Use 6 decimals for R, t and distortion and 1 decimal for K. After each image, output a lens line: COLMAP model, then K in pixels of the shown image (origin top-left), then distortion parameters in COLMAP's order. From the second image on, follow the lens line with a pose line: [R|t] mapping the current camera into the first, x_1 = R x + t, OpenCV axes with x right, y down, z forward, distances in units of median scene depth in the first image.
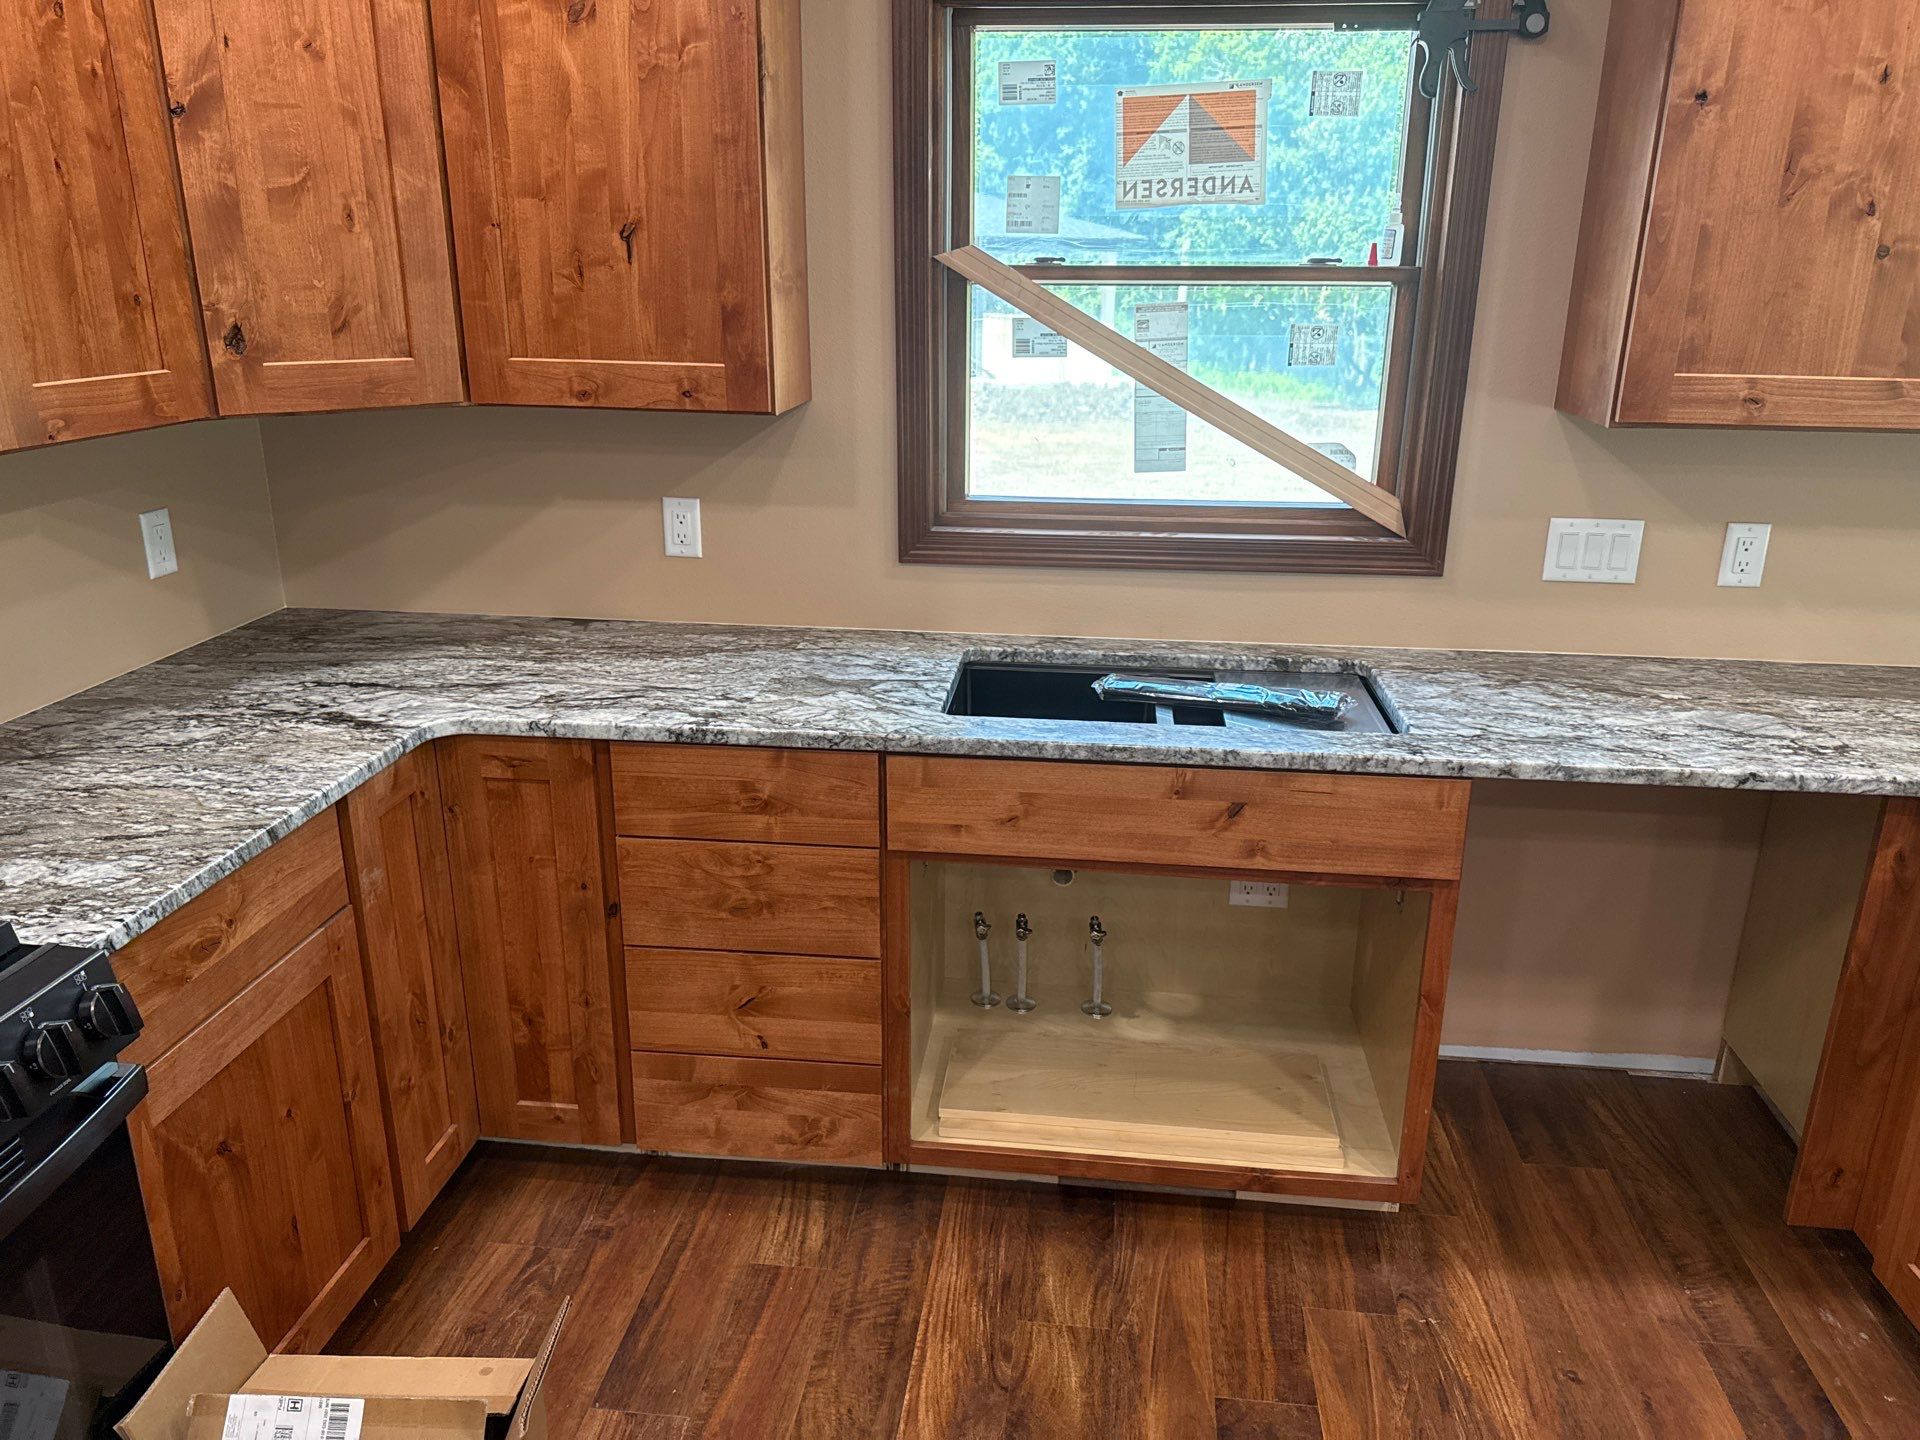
lens RADIAL K [[1355.1, 0, 960.0], [0, 1355.1, 720.0], [0, 0, 1]] dist [0.039959, -0.055751]
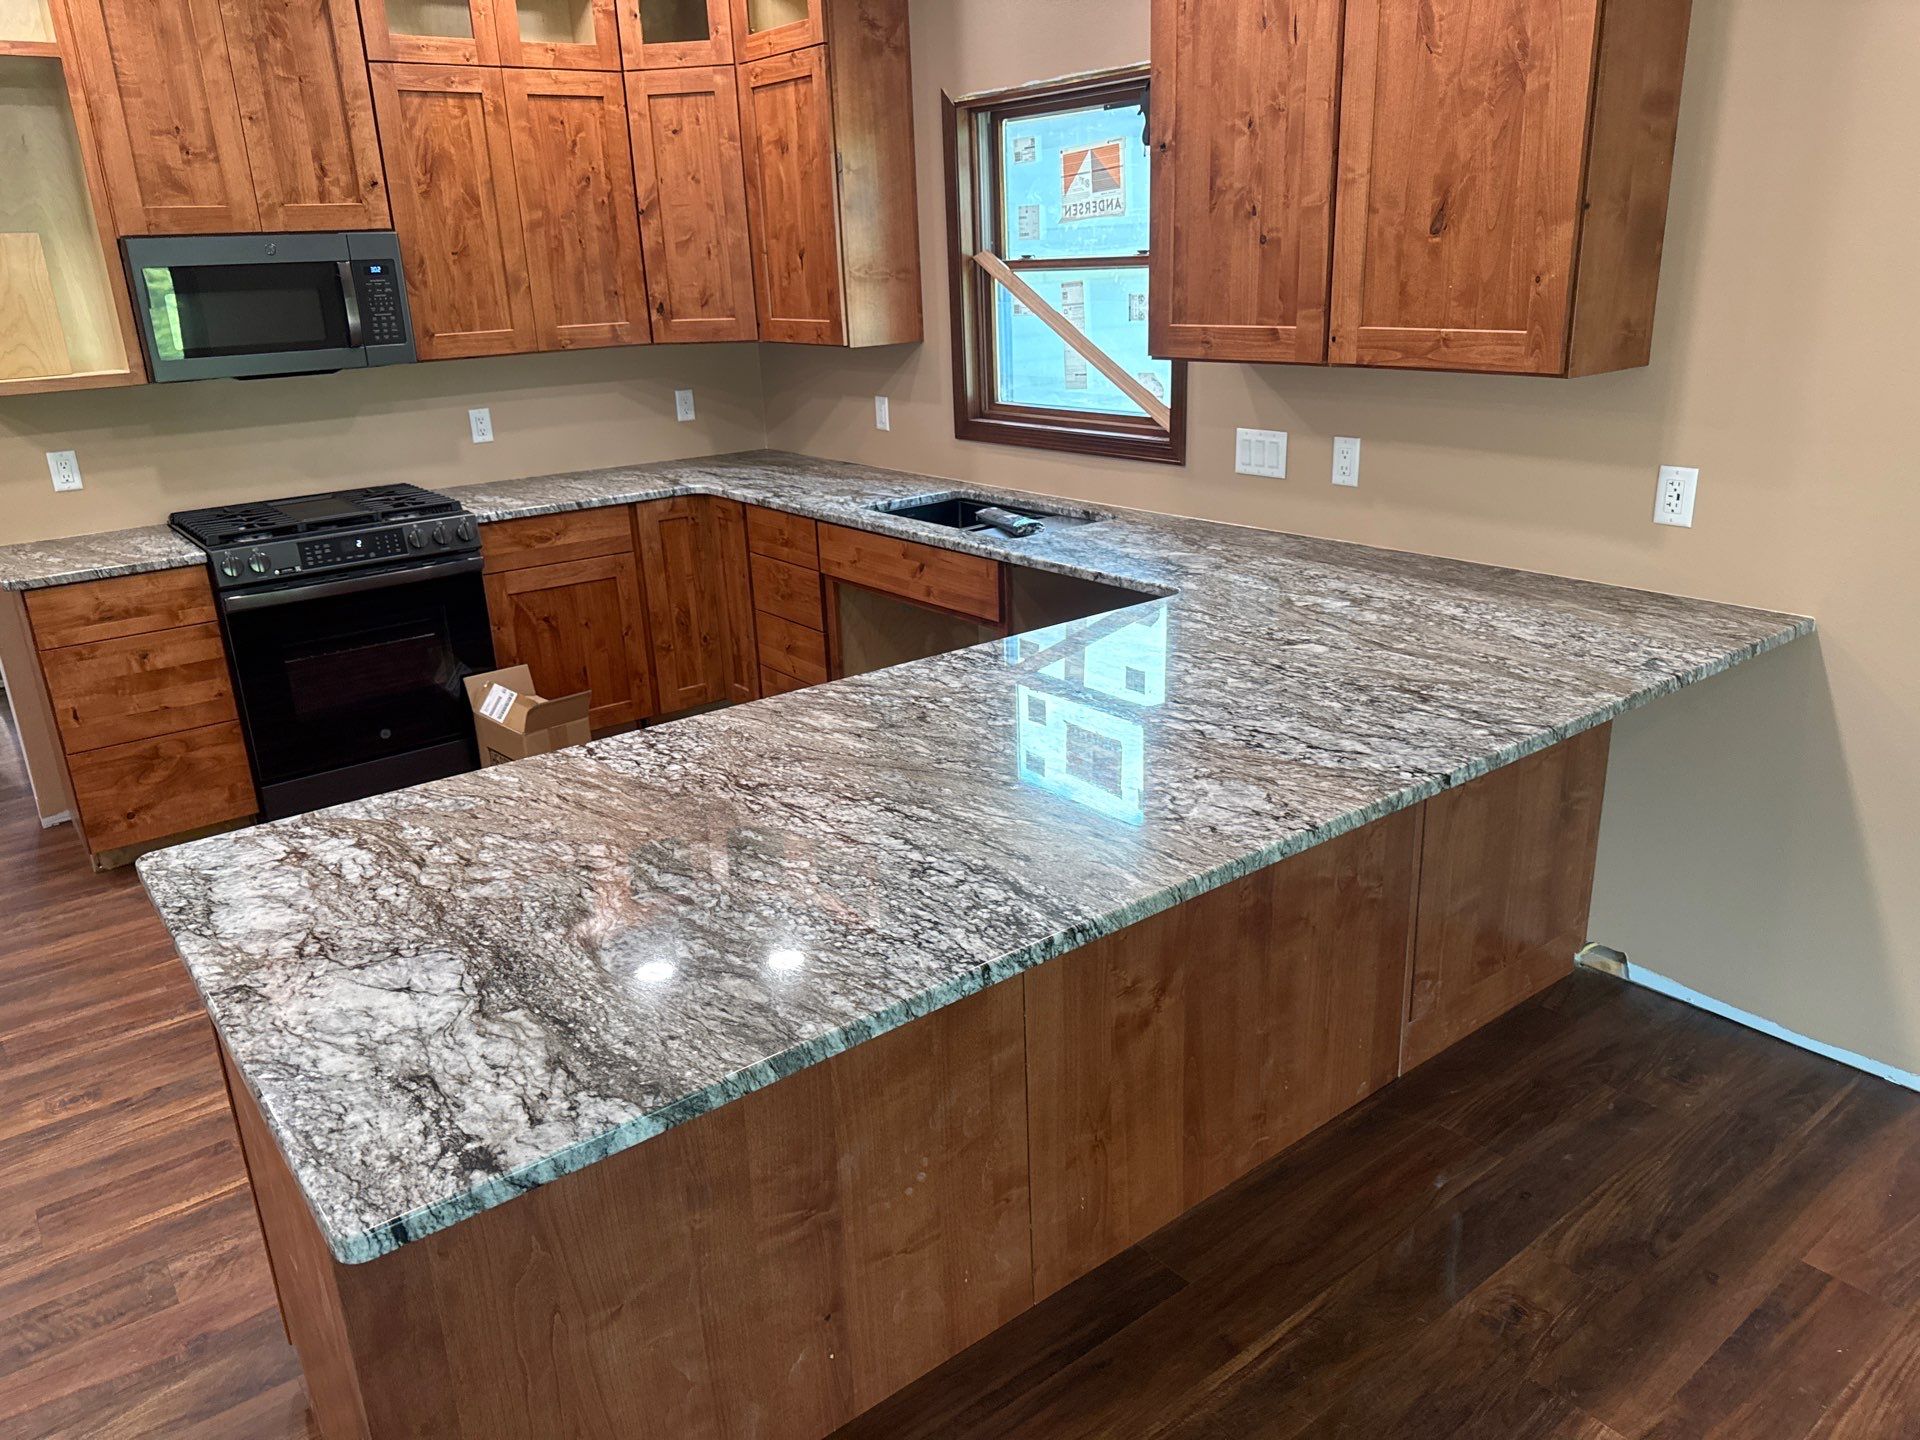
lens RADIAL K [[1355.1, 0, 960.0], [0, 1355.1, 720.0], [0, 0, 1]] dist [0.039959, -0.055751]
pose [[0.692386, 0.201019, -0.692960, 1.479823], [-0.186064, 0.977668, 0.097698, 0.077453], [0.697124, 0.061290, 0.714326, -0.237298]]
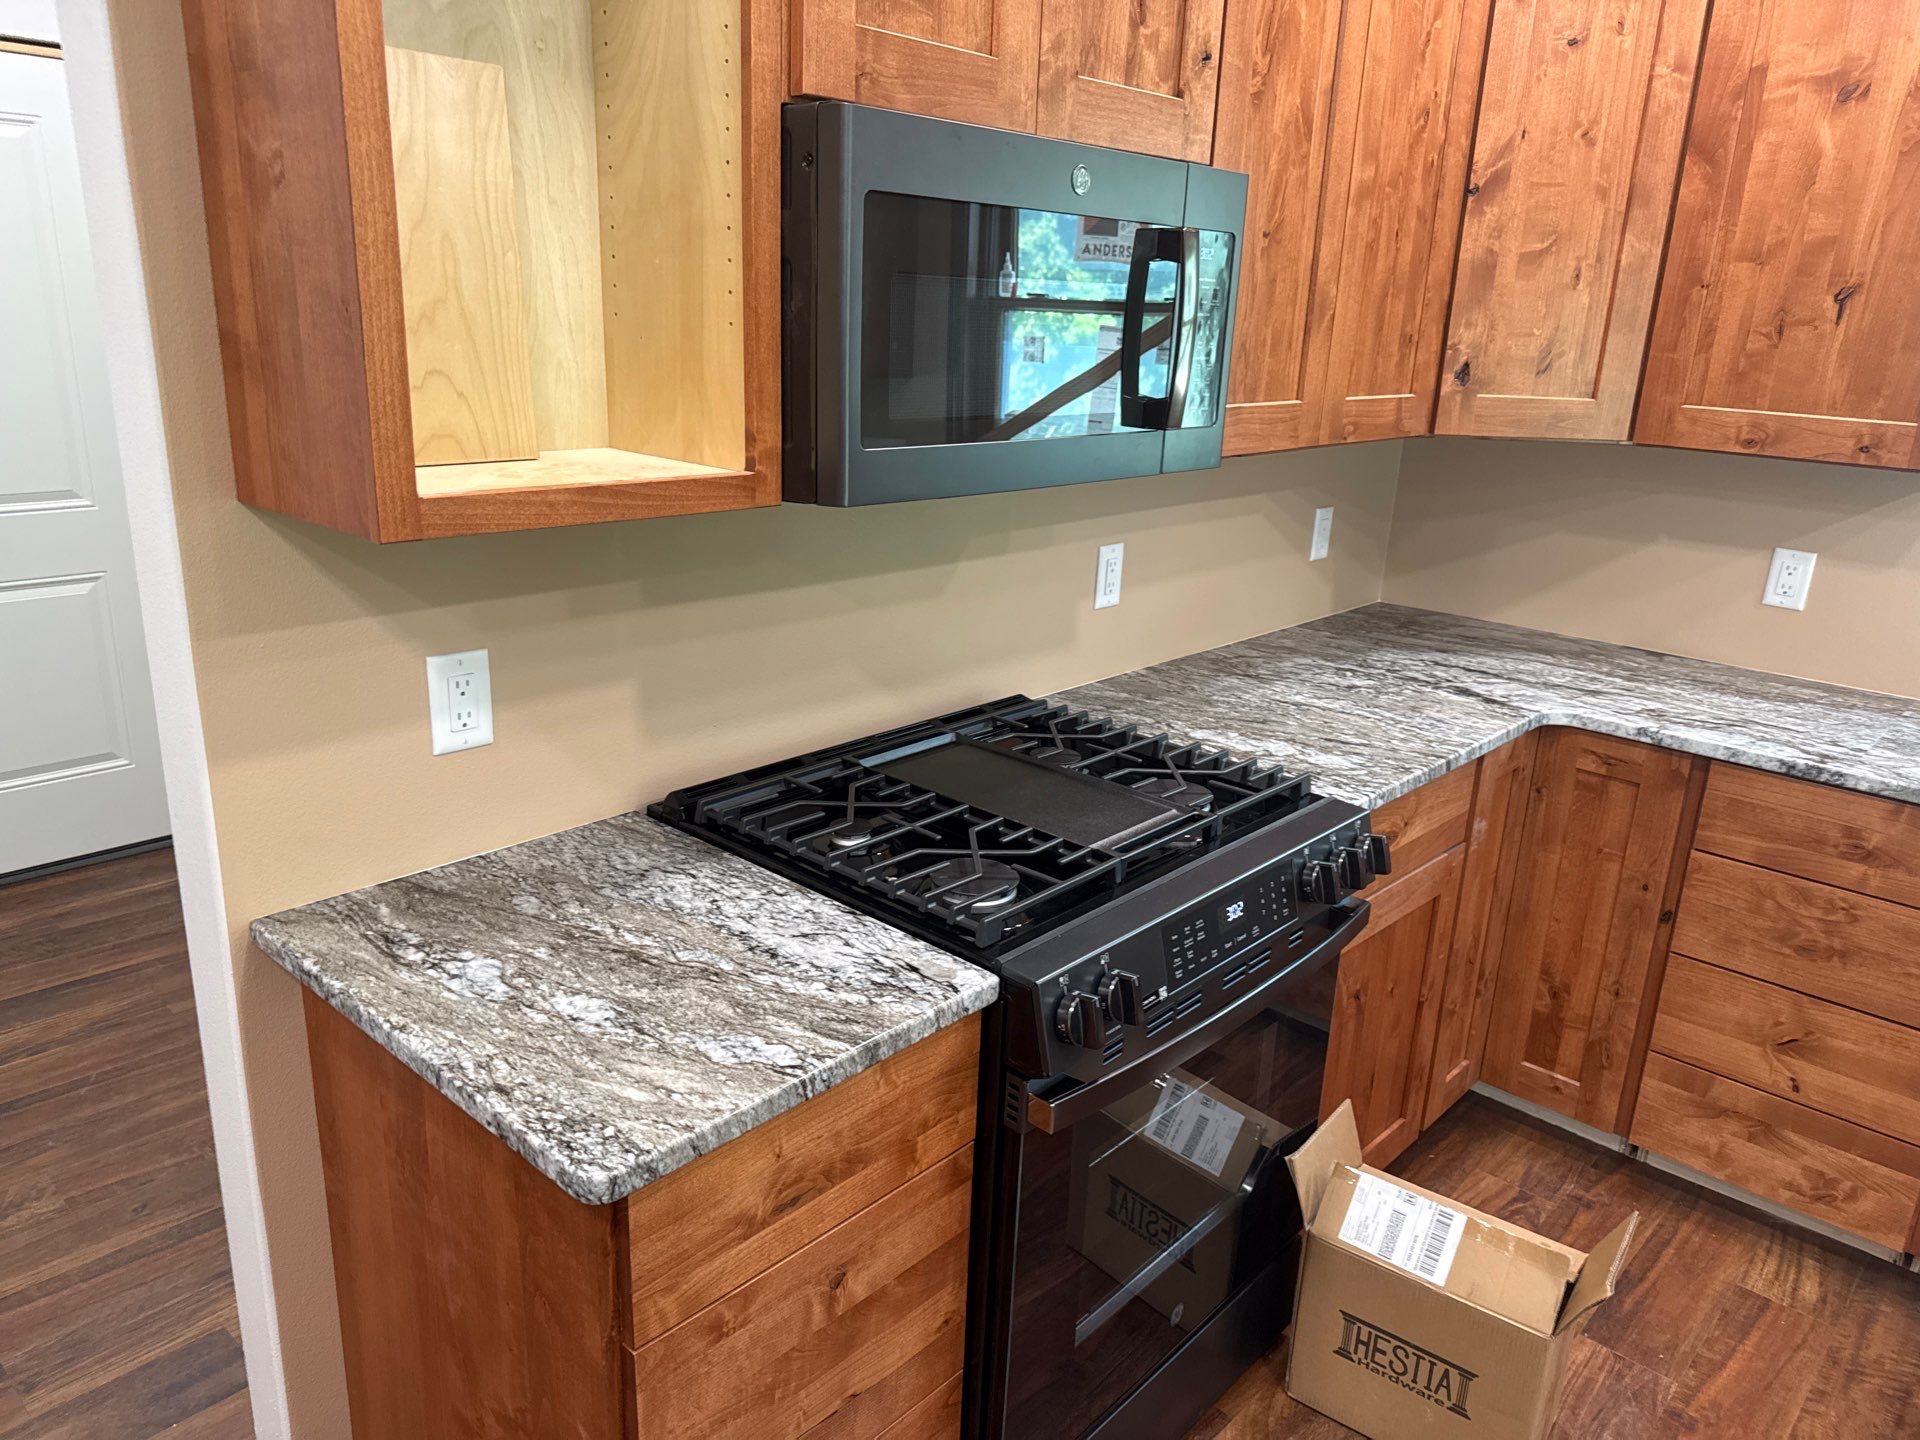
lens RADIAL K [[1360.8, 0, 942.0], [0, 1360.8, 730.3], [0, 0, 1]] dist [0.000745, -0.004537]
pose [[0.801989, 0.202232, -0.562064, -0.146351], [-0.220845, 0.974660, 0.035569, 0.088420], [0.555015, 0.095603, 0.826328, -0.227680]]
